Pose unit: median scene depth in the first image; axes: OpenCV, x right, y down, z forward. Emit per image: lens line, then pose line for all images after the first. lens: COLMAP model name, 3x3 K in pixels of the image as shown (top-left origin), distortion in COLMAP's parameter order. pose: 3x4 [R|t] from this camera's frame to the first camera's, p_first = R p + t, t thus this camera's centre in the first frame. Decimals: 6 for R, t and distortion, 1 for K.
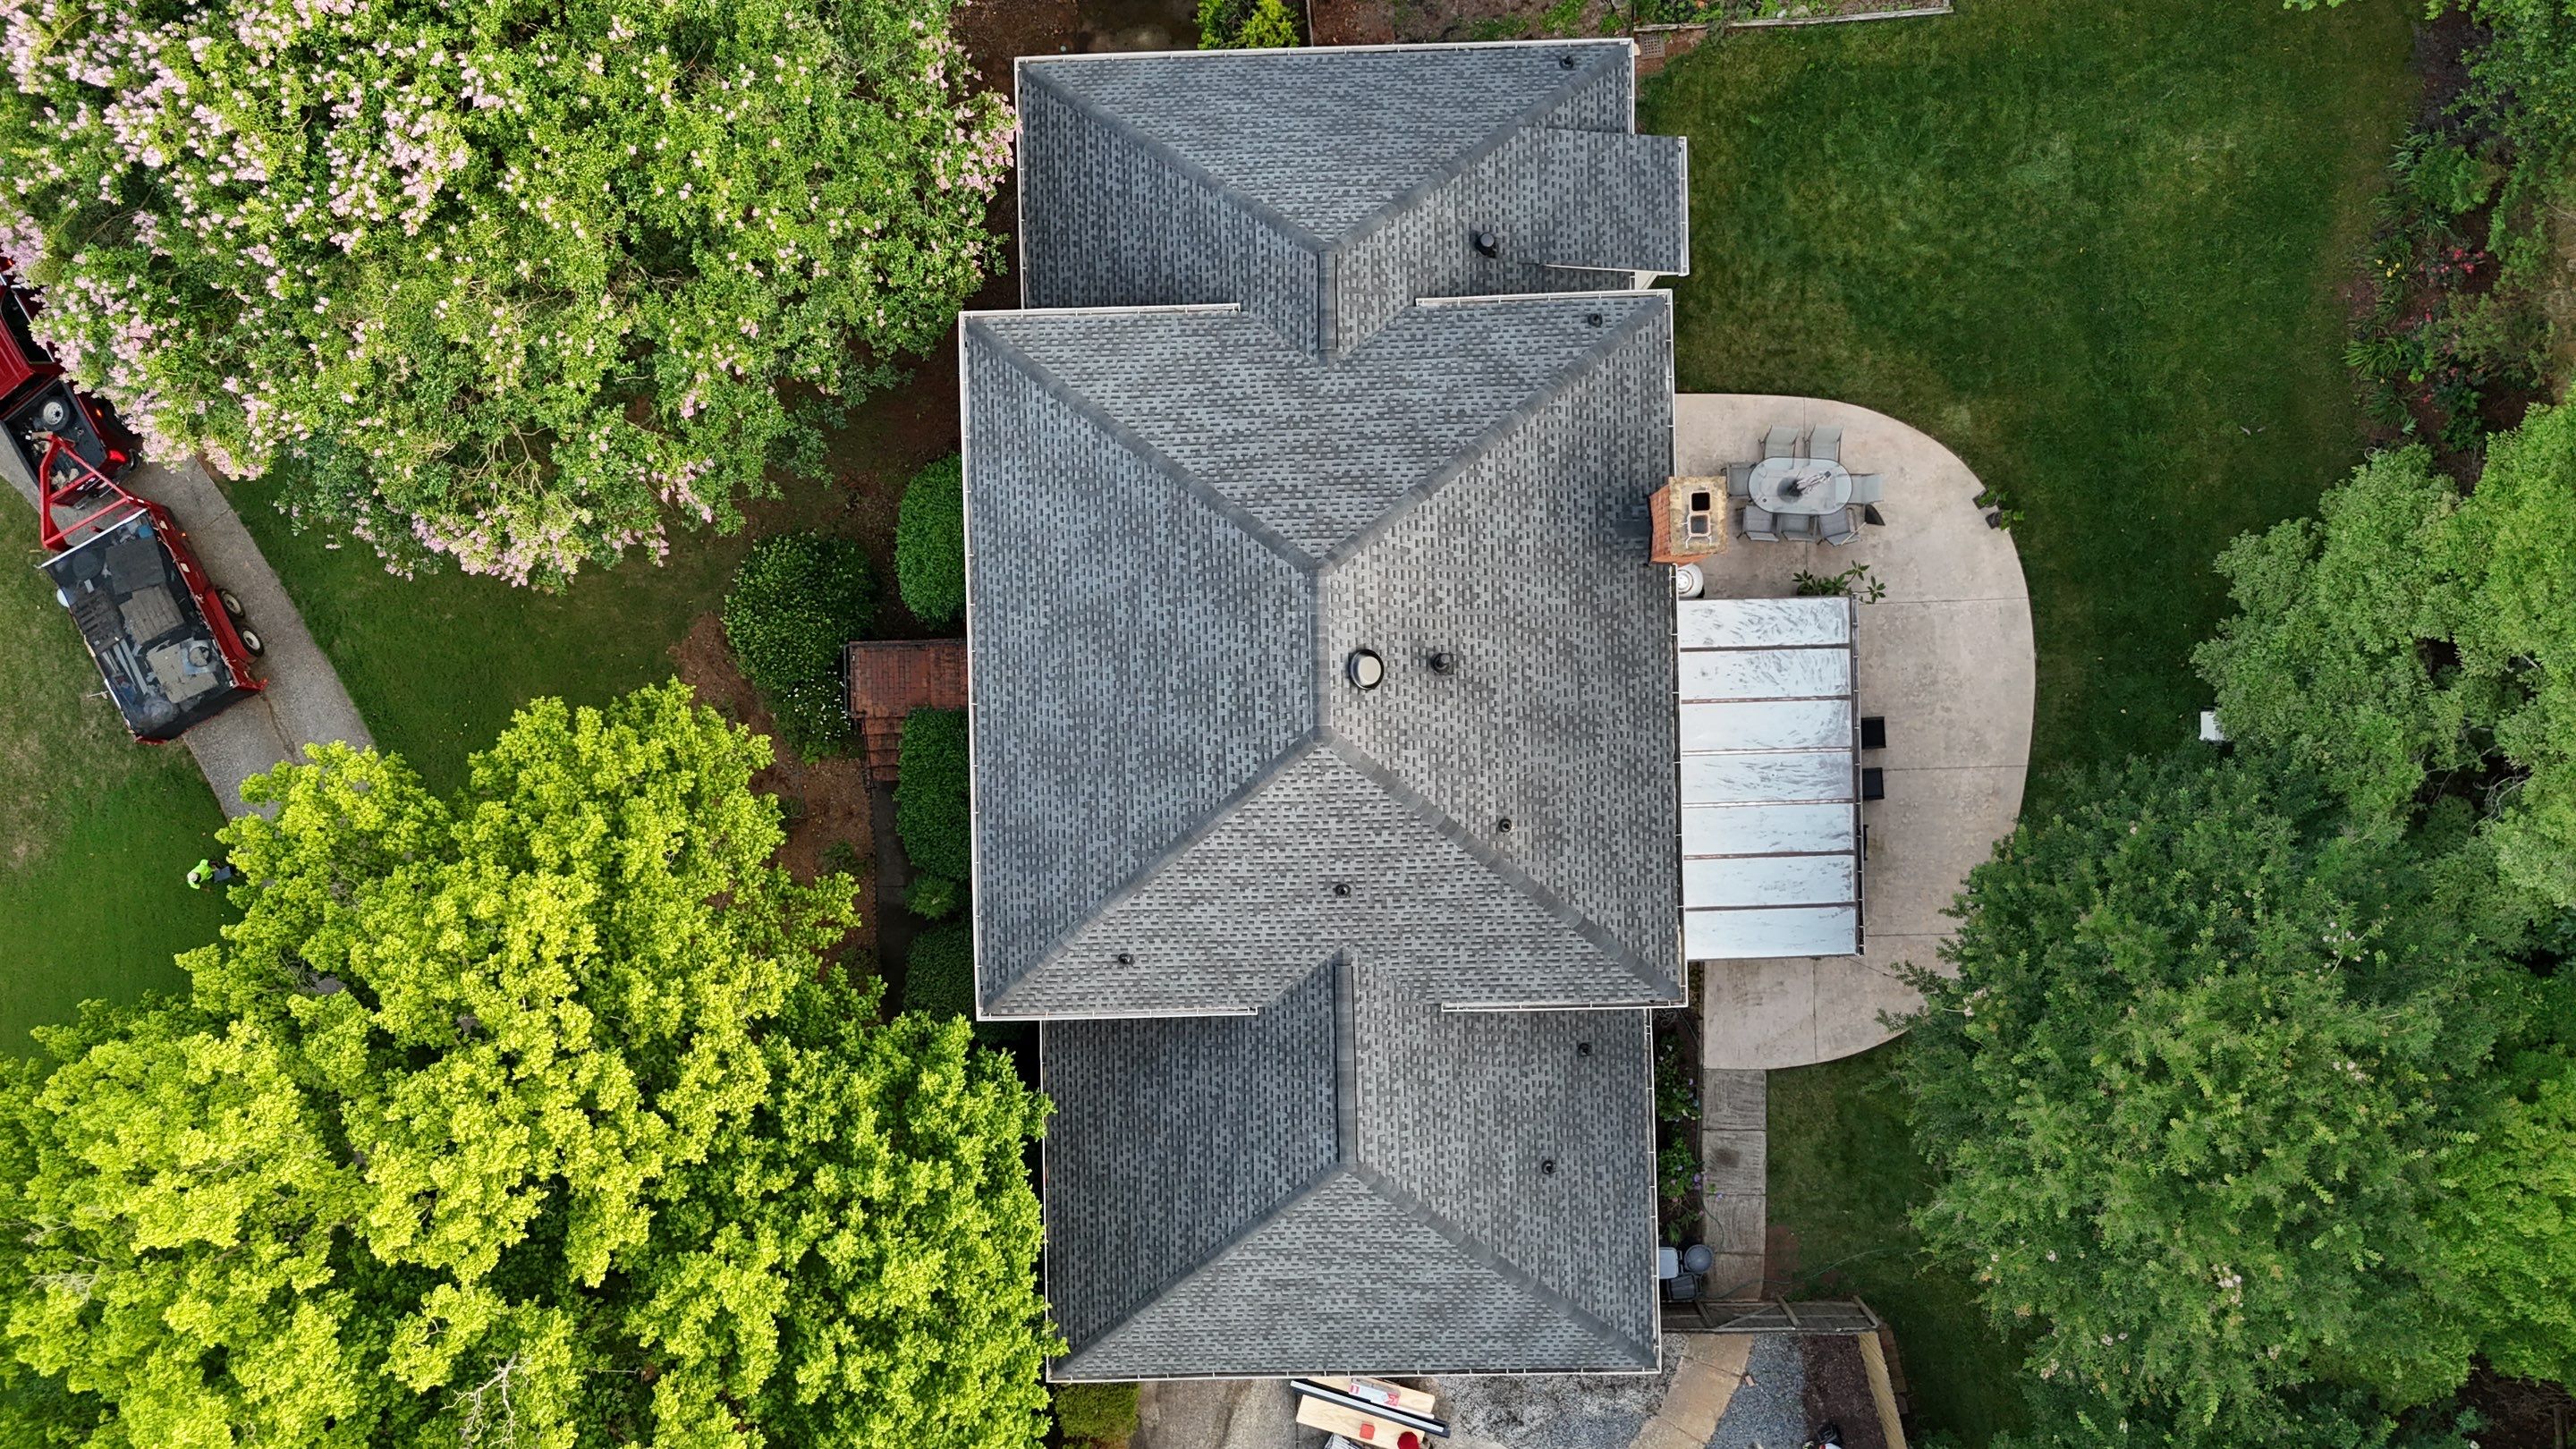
lens RADIAL K [[1897.1, 0, 1290.6], [0, 1897.1, 725.5], [0, 0, 1]] dist [0.068119, -0.062299]
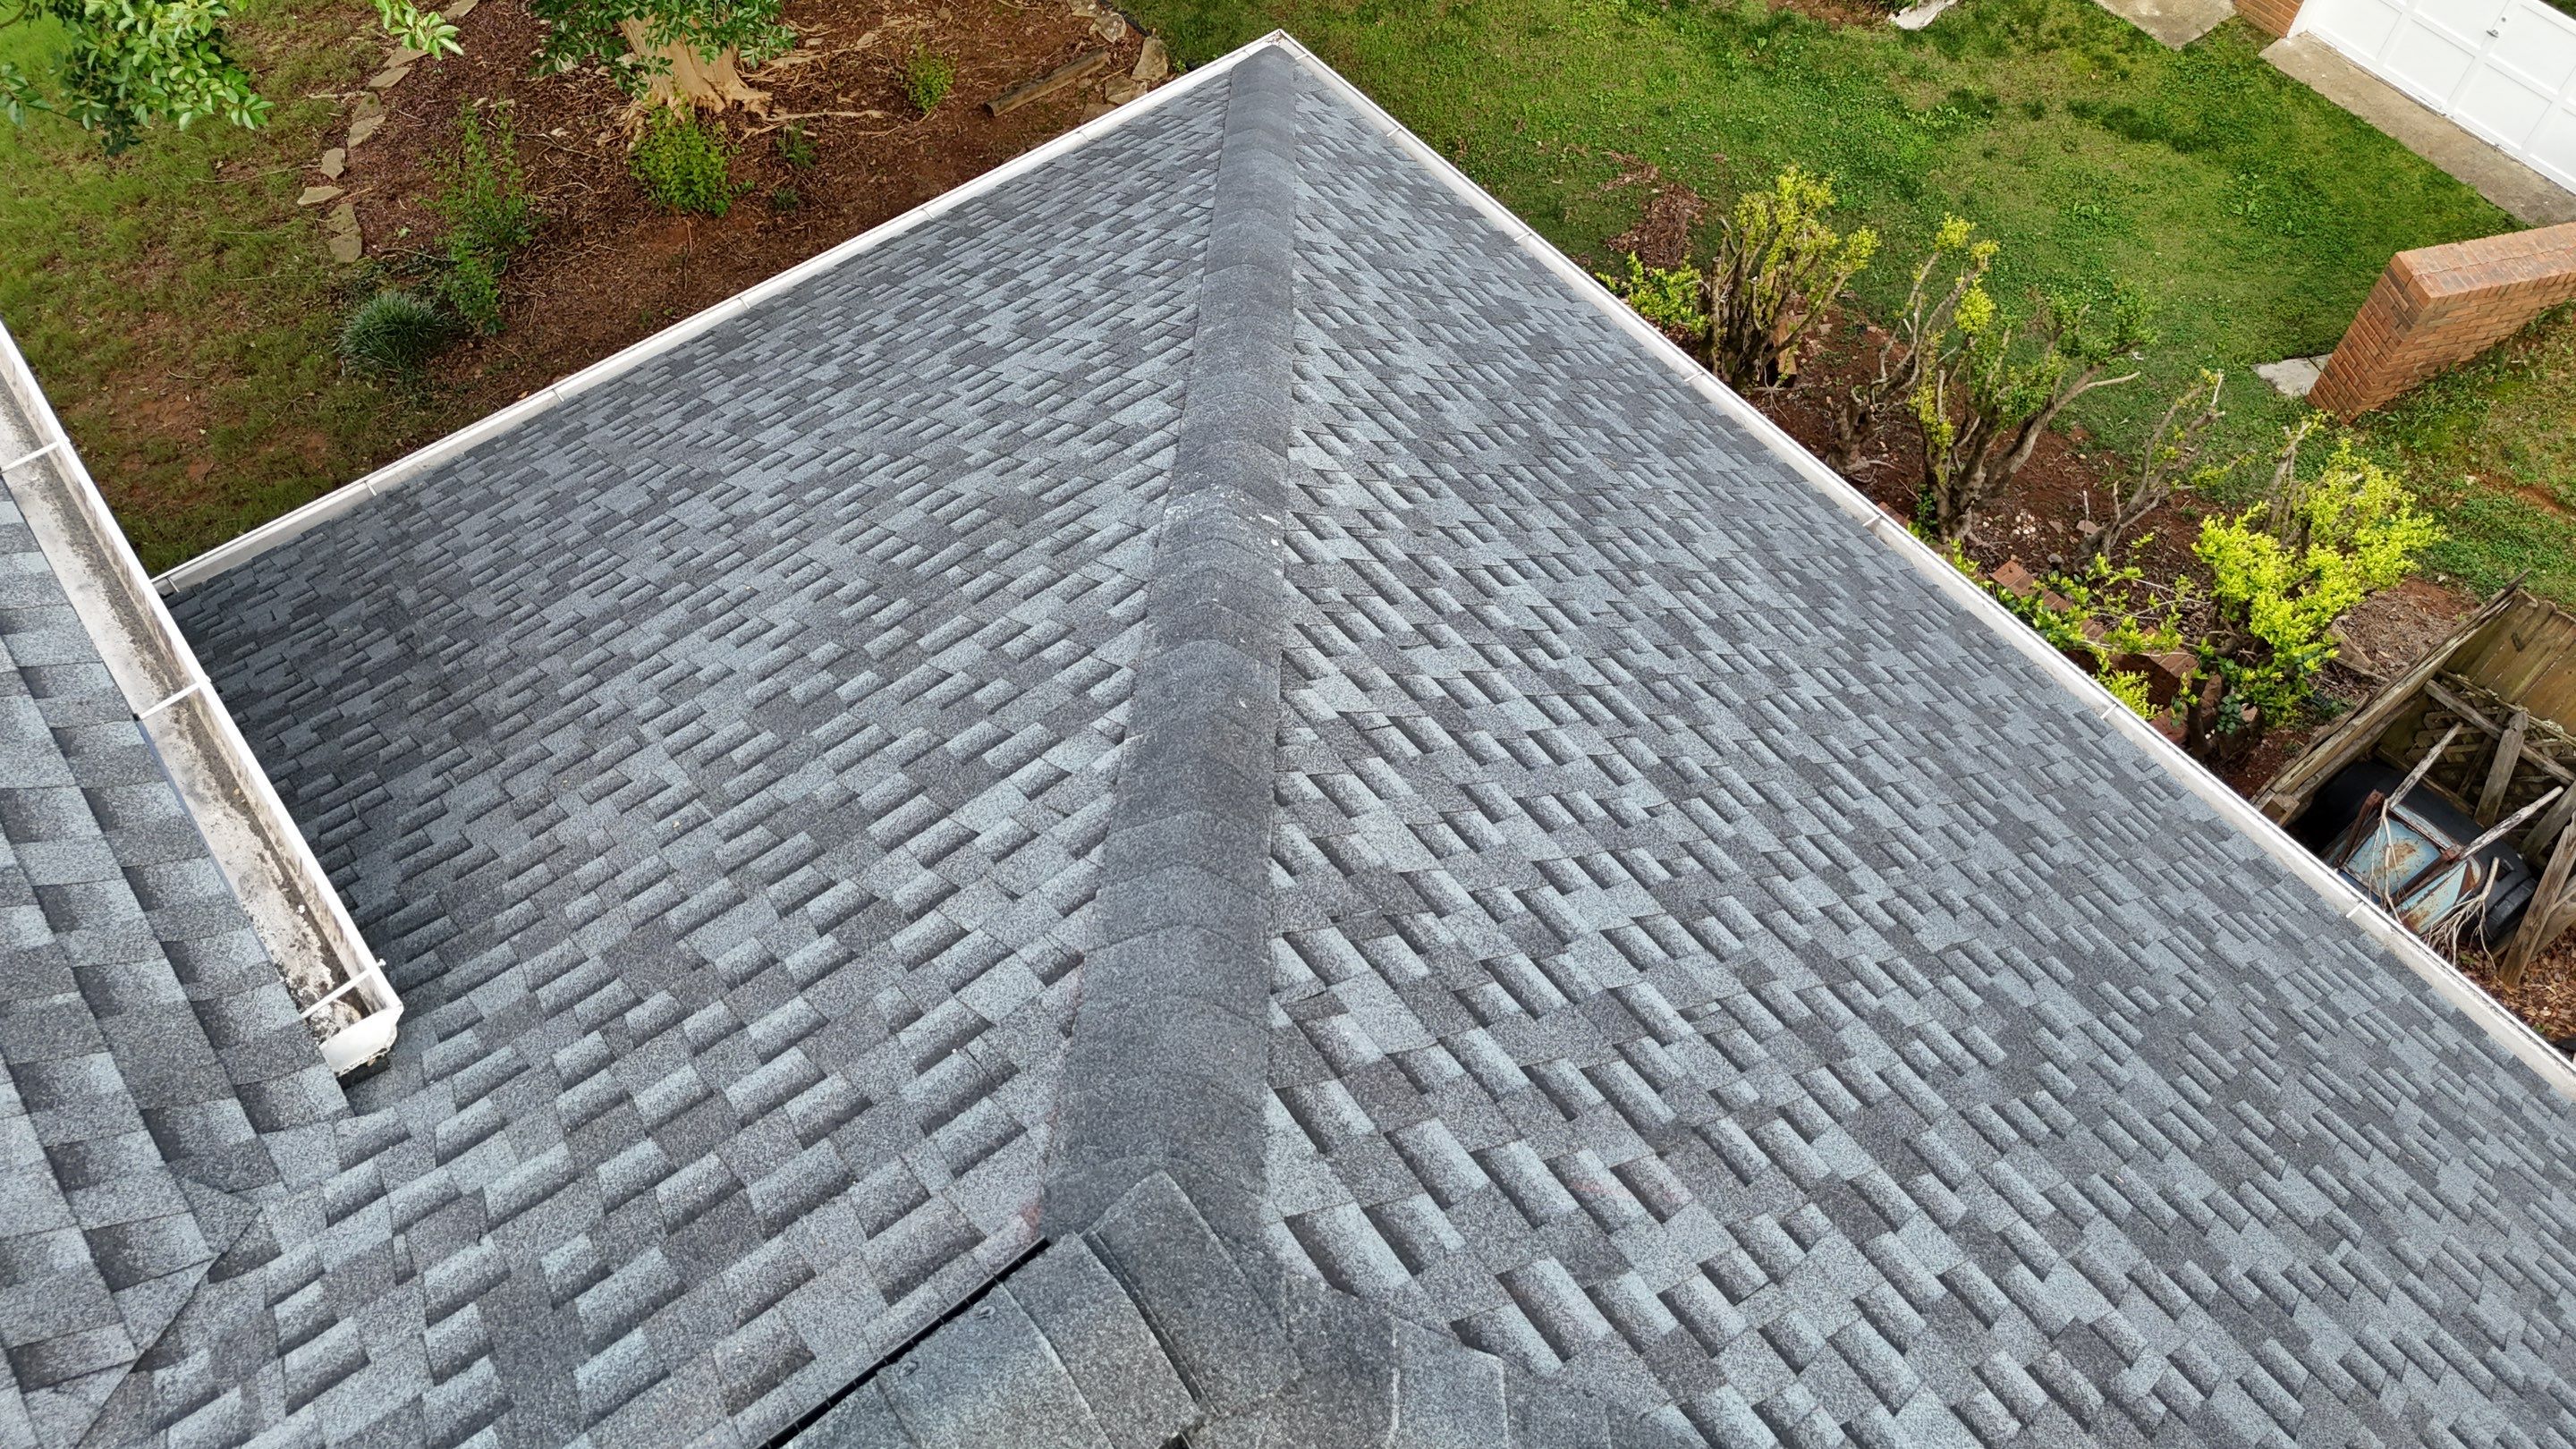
lens RADIAL K [[1897.1, 0, 1290.3], [0, 1897.1, 712.2], [0, 0, 1]] dist [0.068119, -0.062299]
pose [[0.595294, 0.679498, -0.428844, 0.038401], [-0.803395, 0.494429, -0.331806, -0.240860], [-0.013429, 0.542053, 0.840237, 0.928349]]
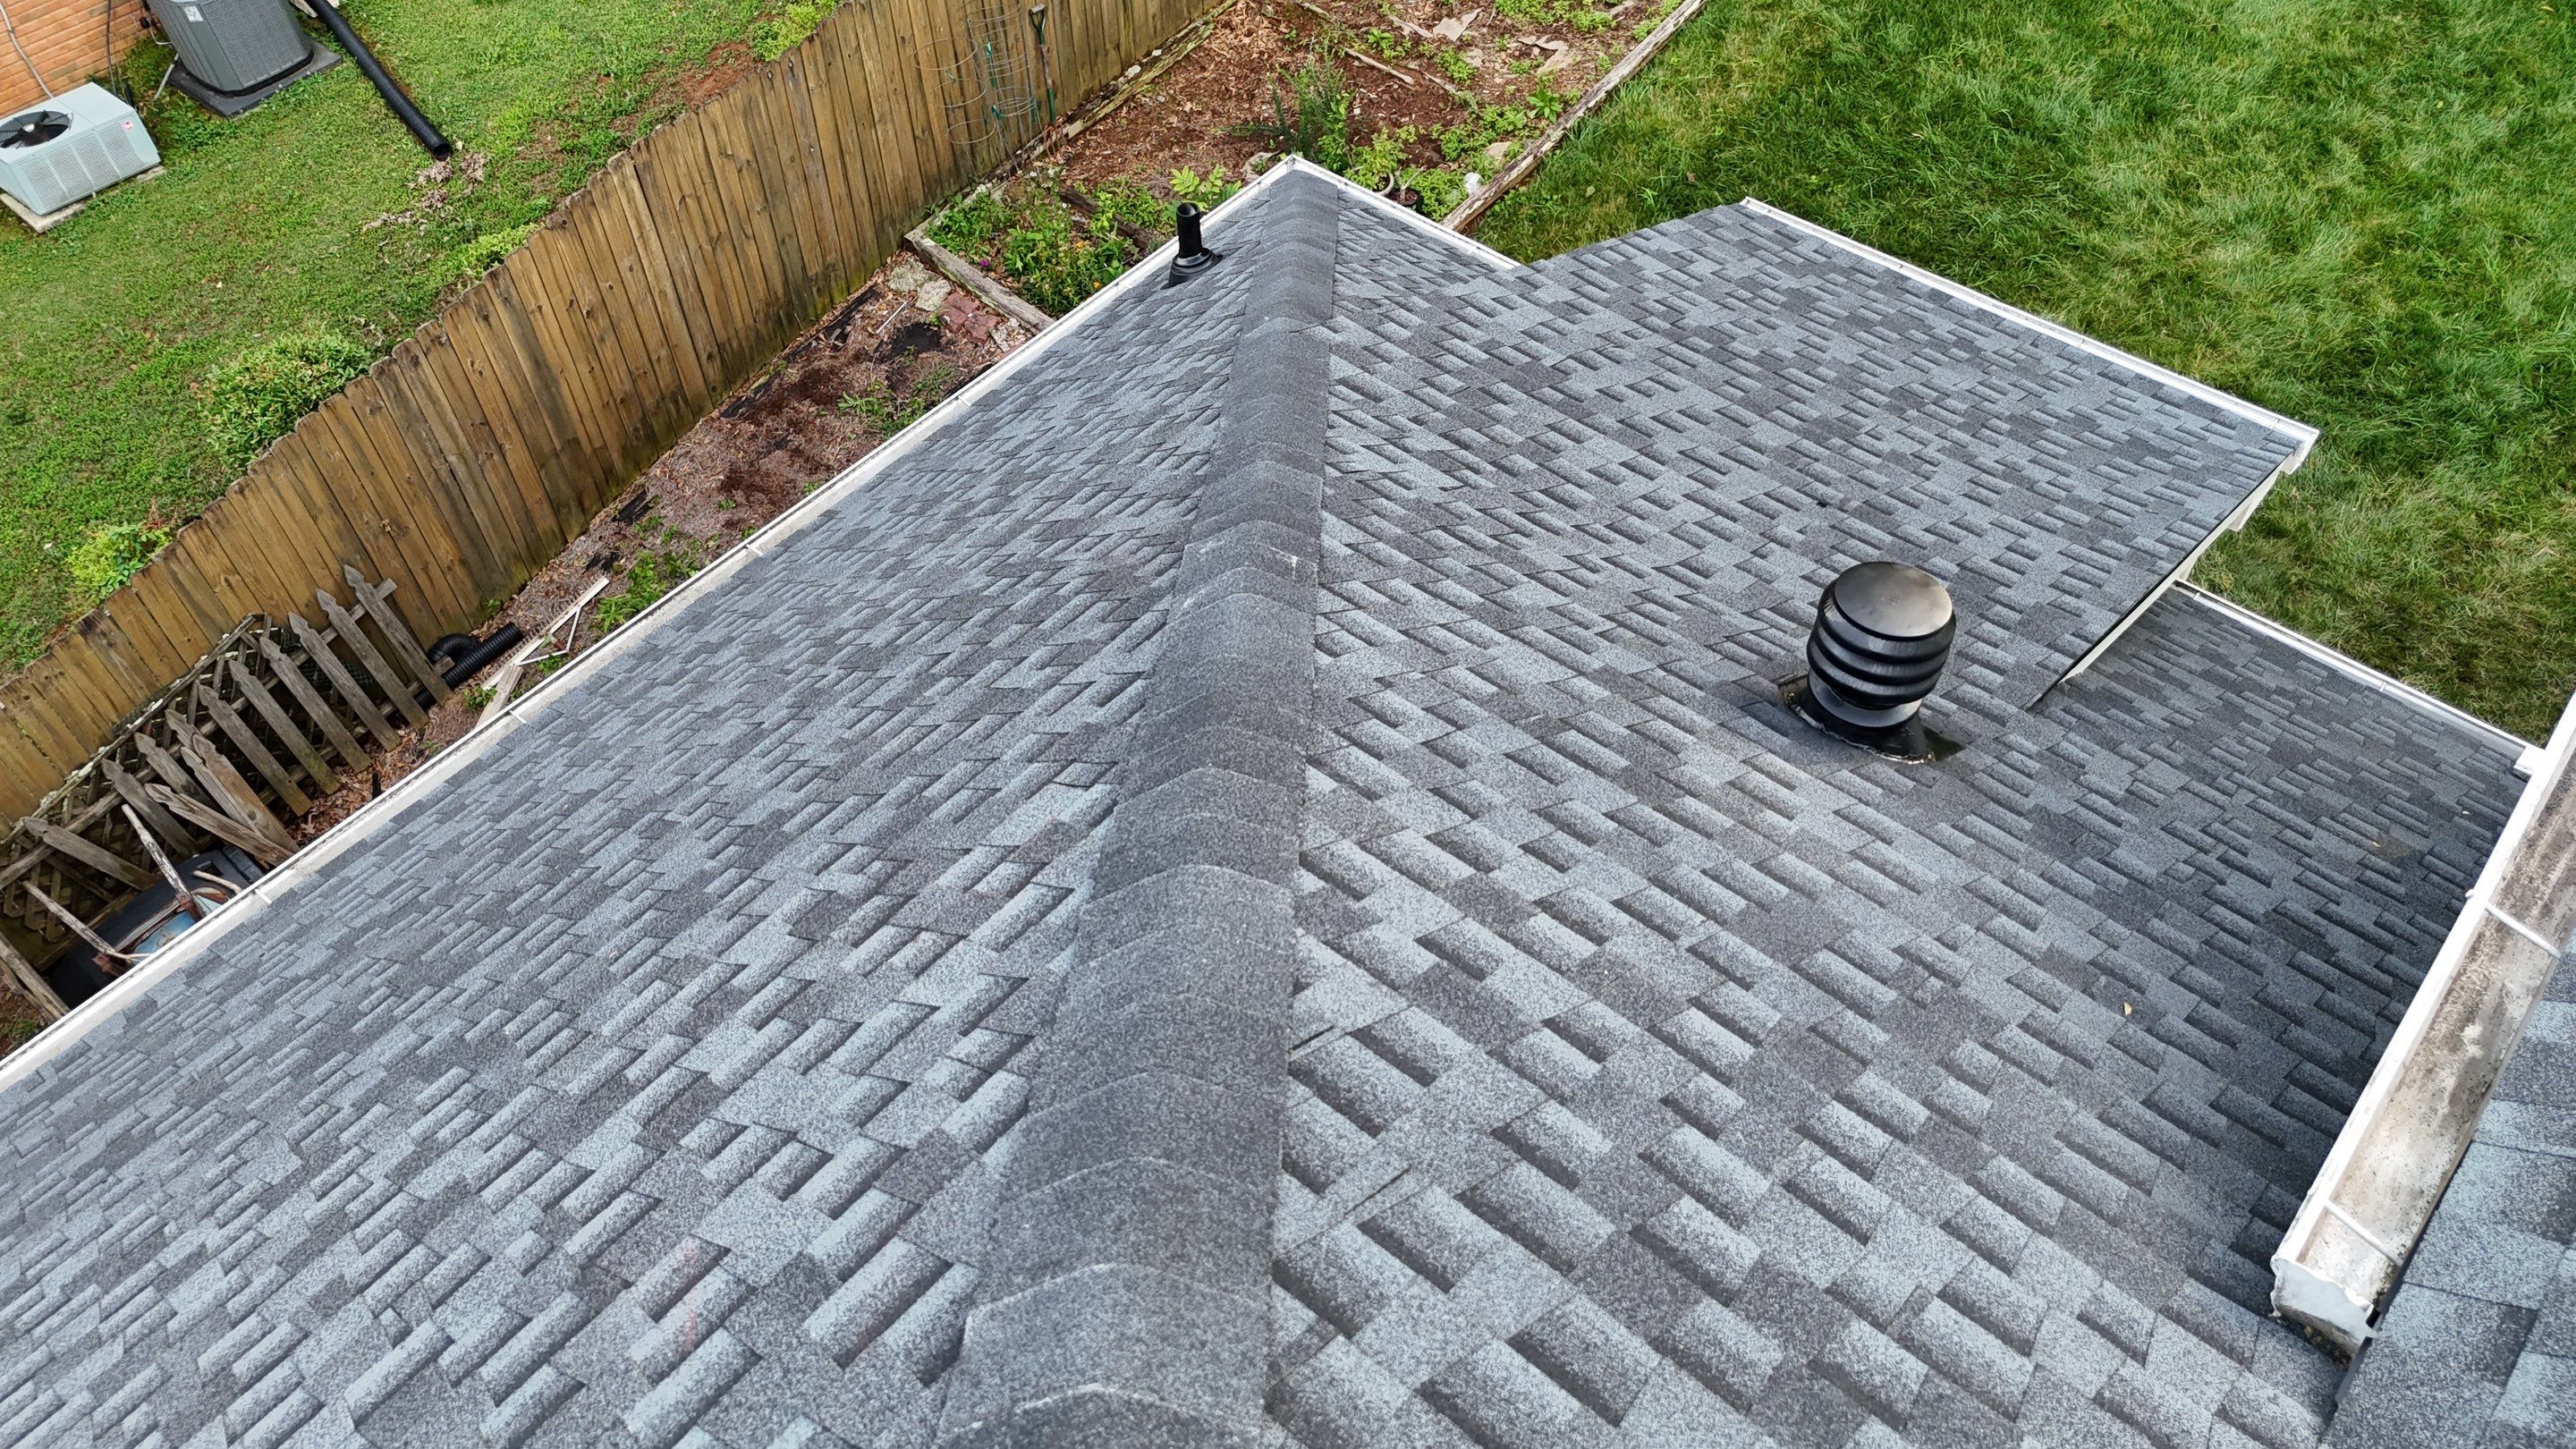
lens RADIAL K [[1897.1, 0, 1288.7], [0, 1897.1, 720.7], [0, 0, 1]] dist [0.068119, -0.062299]
pose [[0.660040, -0.573436, 0.485302, 0.016016], [0.751193, 0.497367, -0.433976, -0.237300], [0.007485, 0.650997, 0.759043, 0.953995]]
